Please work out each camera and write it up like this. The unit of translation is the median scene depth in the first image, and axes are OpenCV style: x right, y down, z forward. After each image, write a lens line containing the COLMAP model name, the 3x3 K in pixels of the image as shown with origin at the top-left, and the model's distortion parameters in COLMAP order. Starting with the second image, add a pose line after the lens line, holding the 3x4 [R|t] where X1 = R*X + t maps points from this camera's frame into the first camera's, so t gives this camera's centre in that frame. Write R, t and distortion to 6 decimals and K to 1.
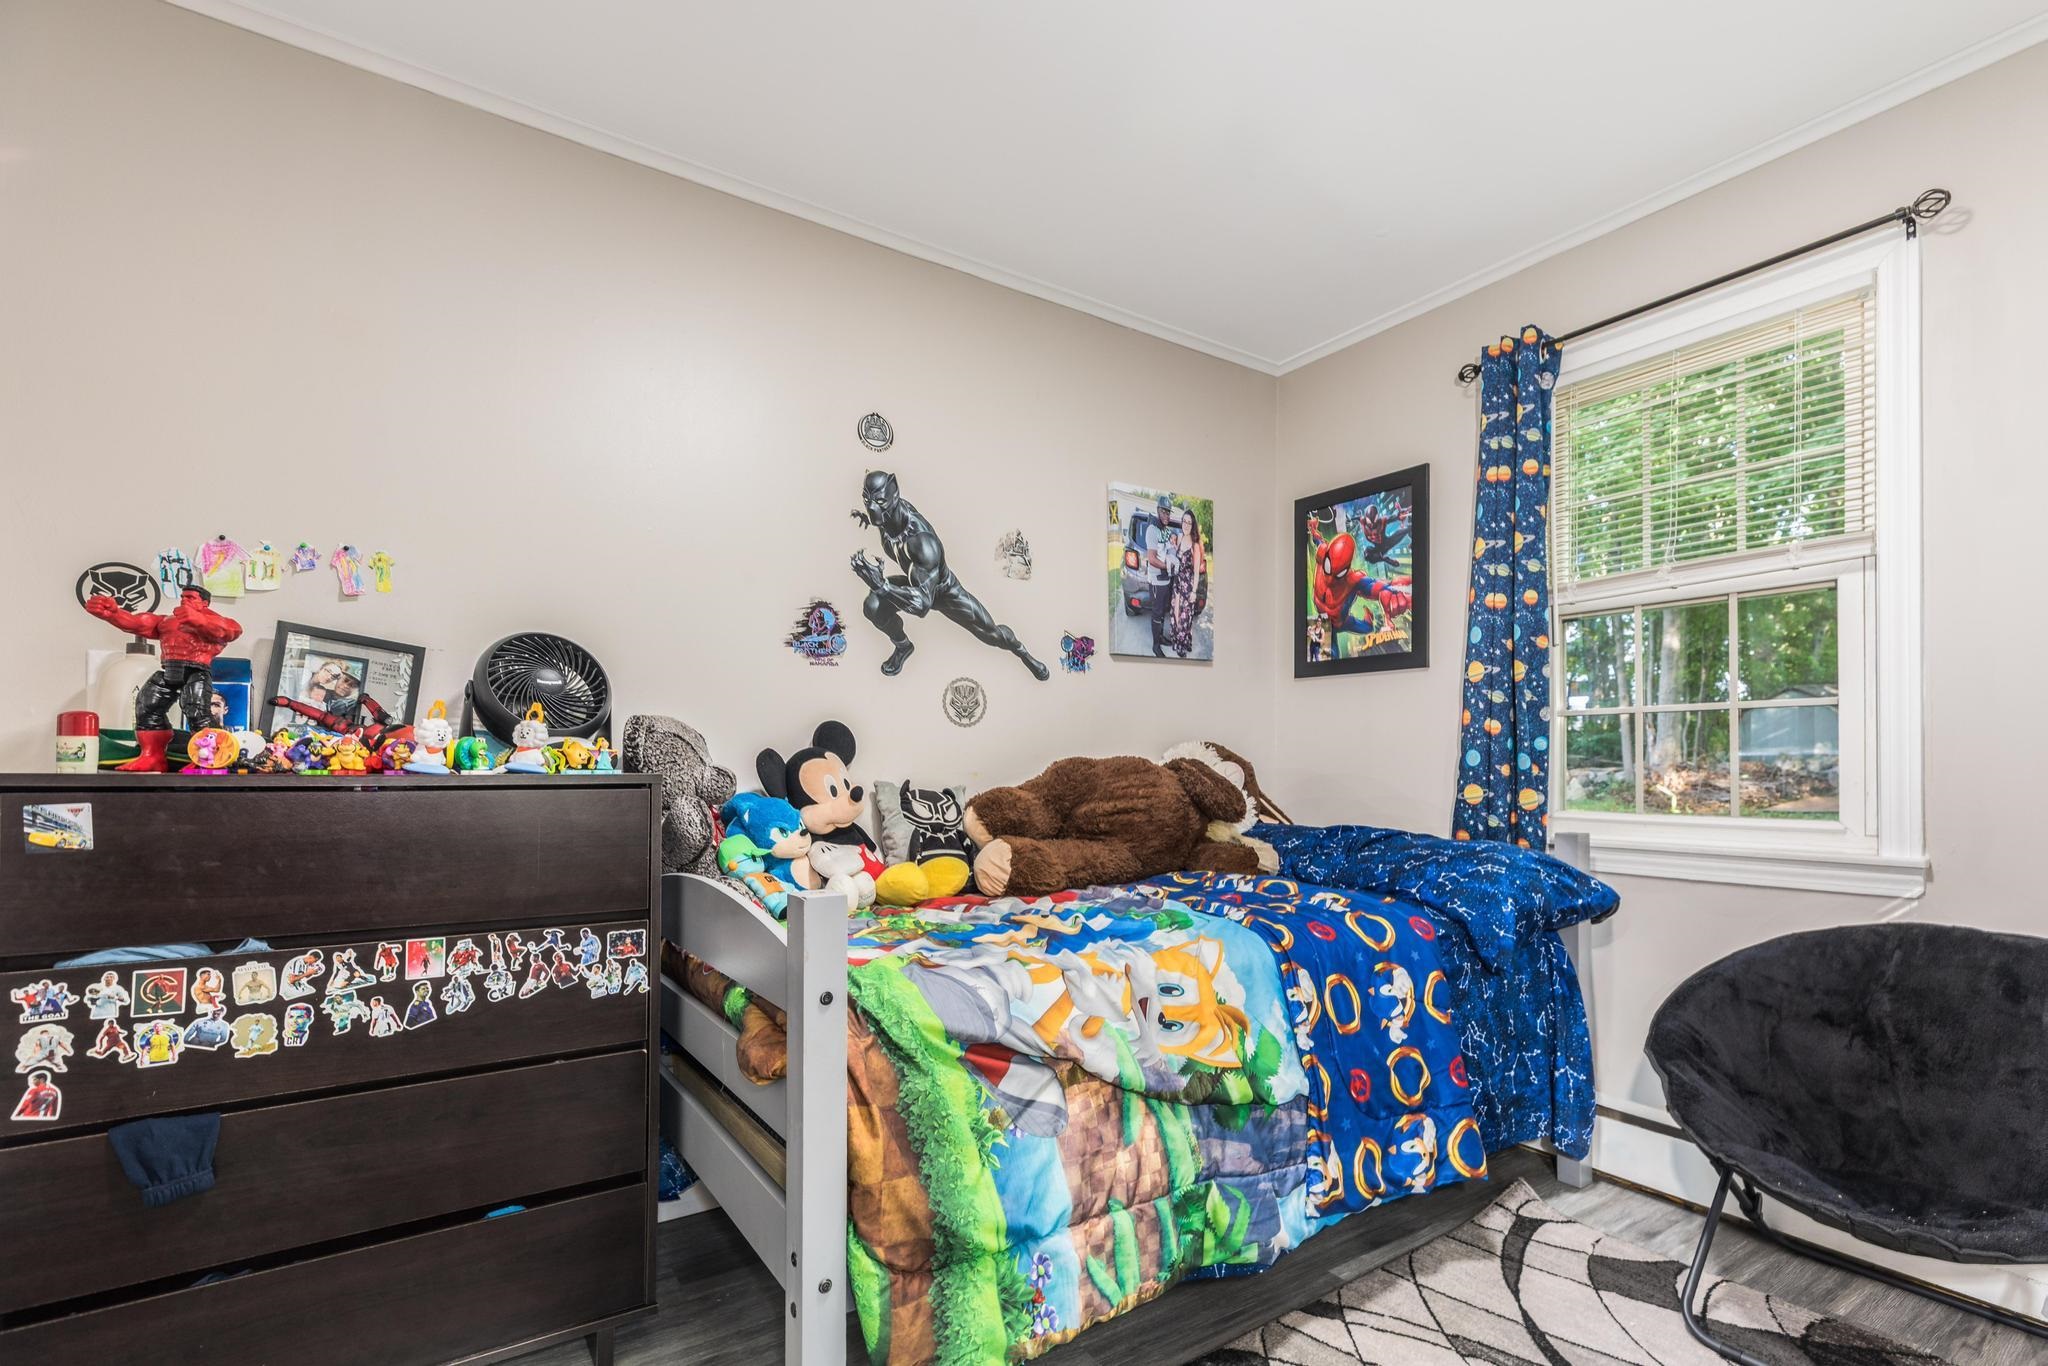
lens RADIAL K [[967.0, 0, 1058.1], [0, 967.0, 752.0], [0, 0, 1]] dist [0.005598, 0.000919]
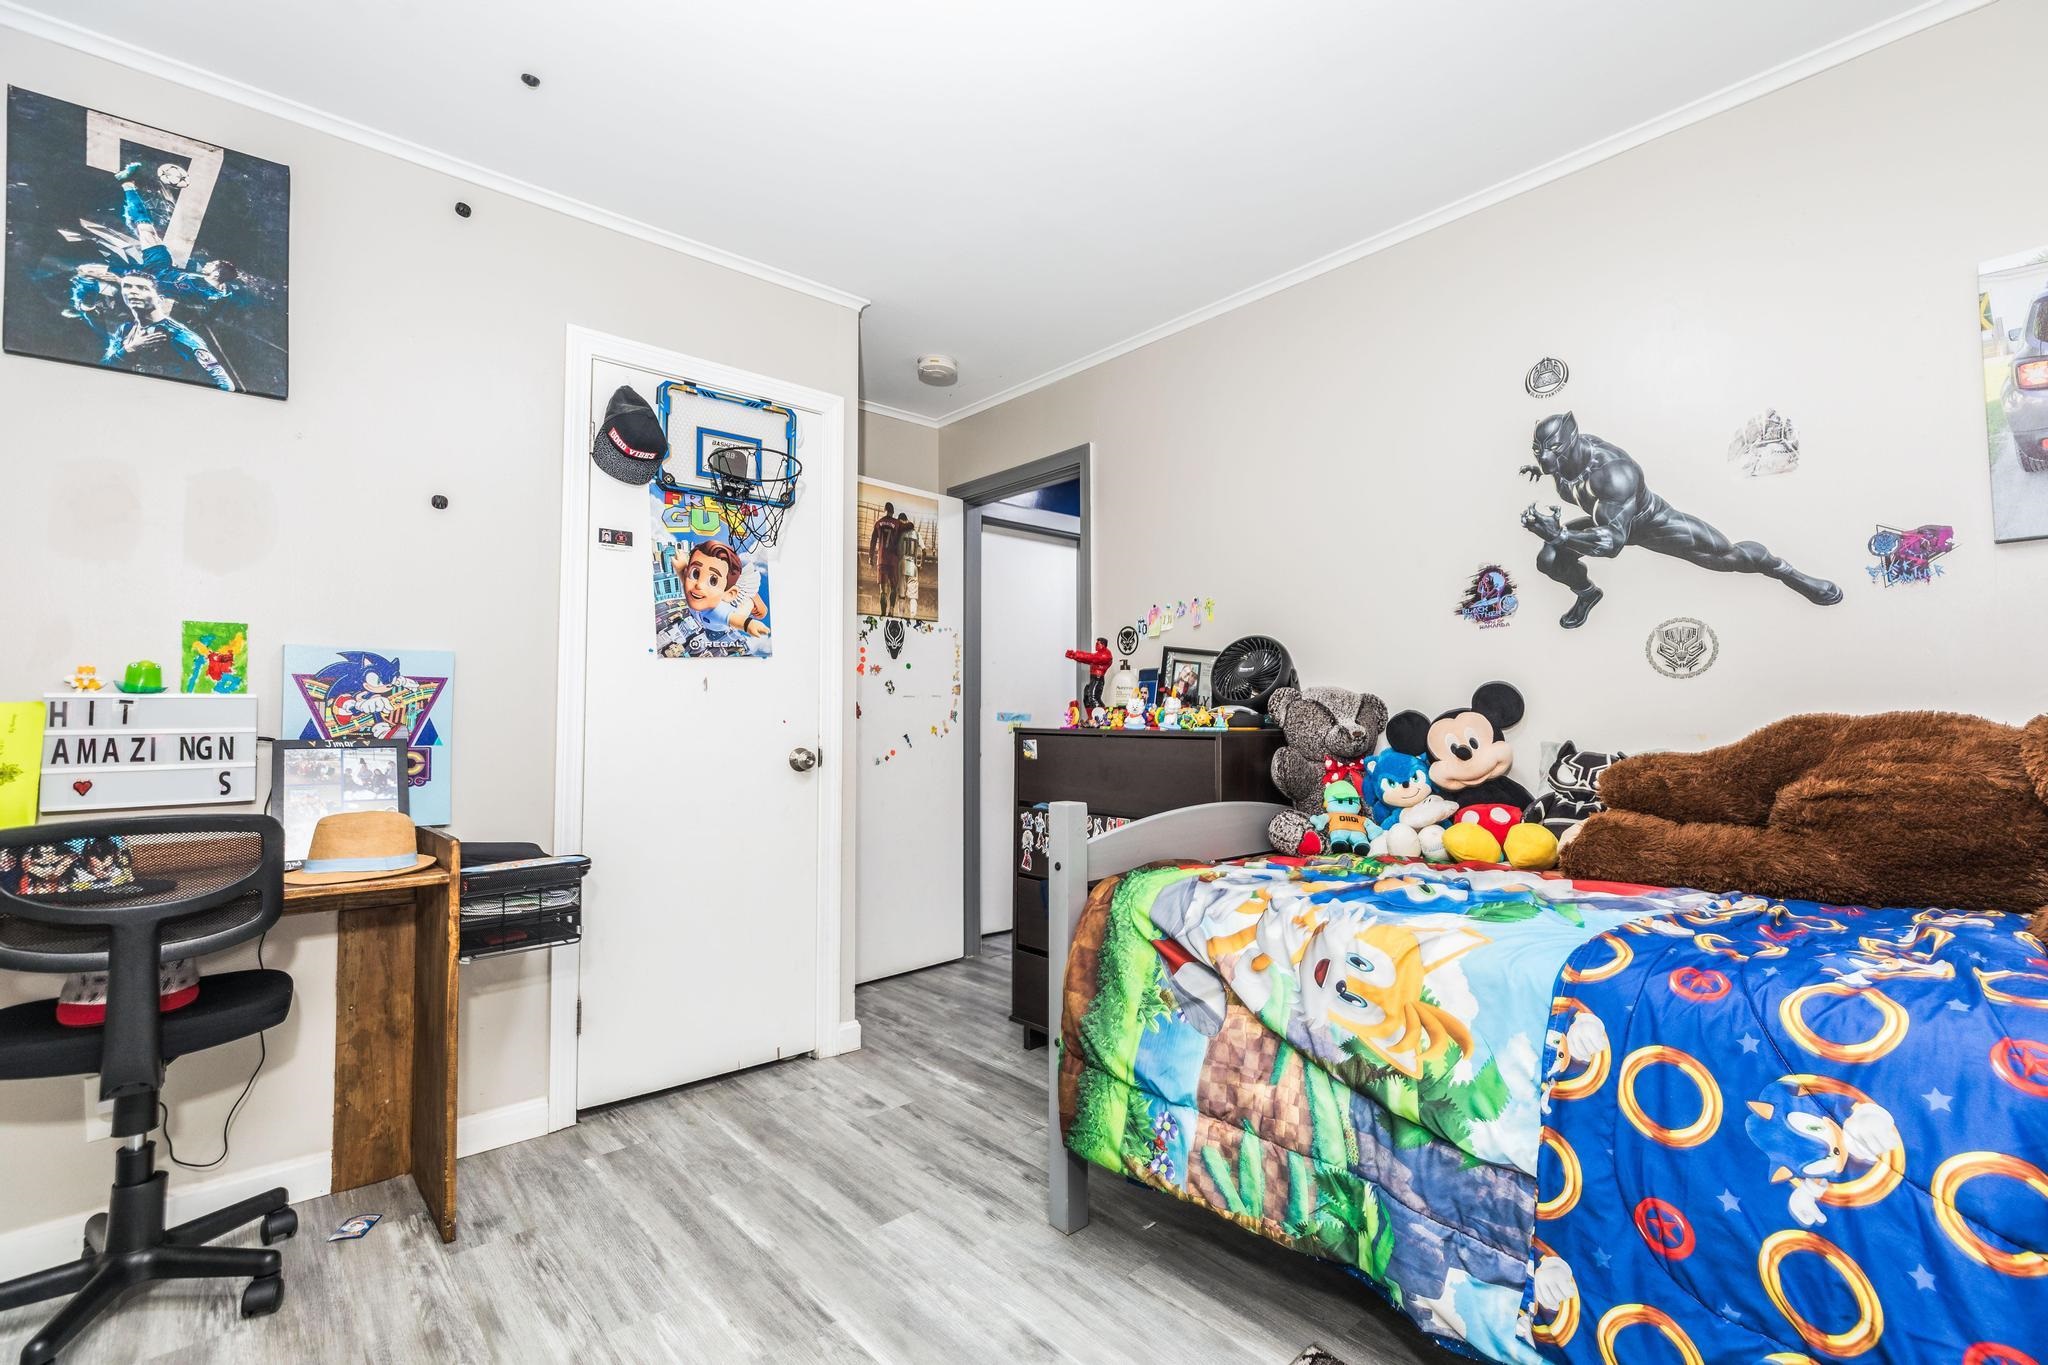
lens RADIAL K [[928.0, 0, 1024.0], [0, 928.0, 682.5], [0, 0, 1]] dist [0.000904, 0.000026]
pose [[0.104209, -0.044483, -0.993560, 0.671664], [0.011001, 0.998990, -0.043573, 0.005982], [0.994495, -0.006390, 0.104593, 0.393352]]
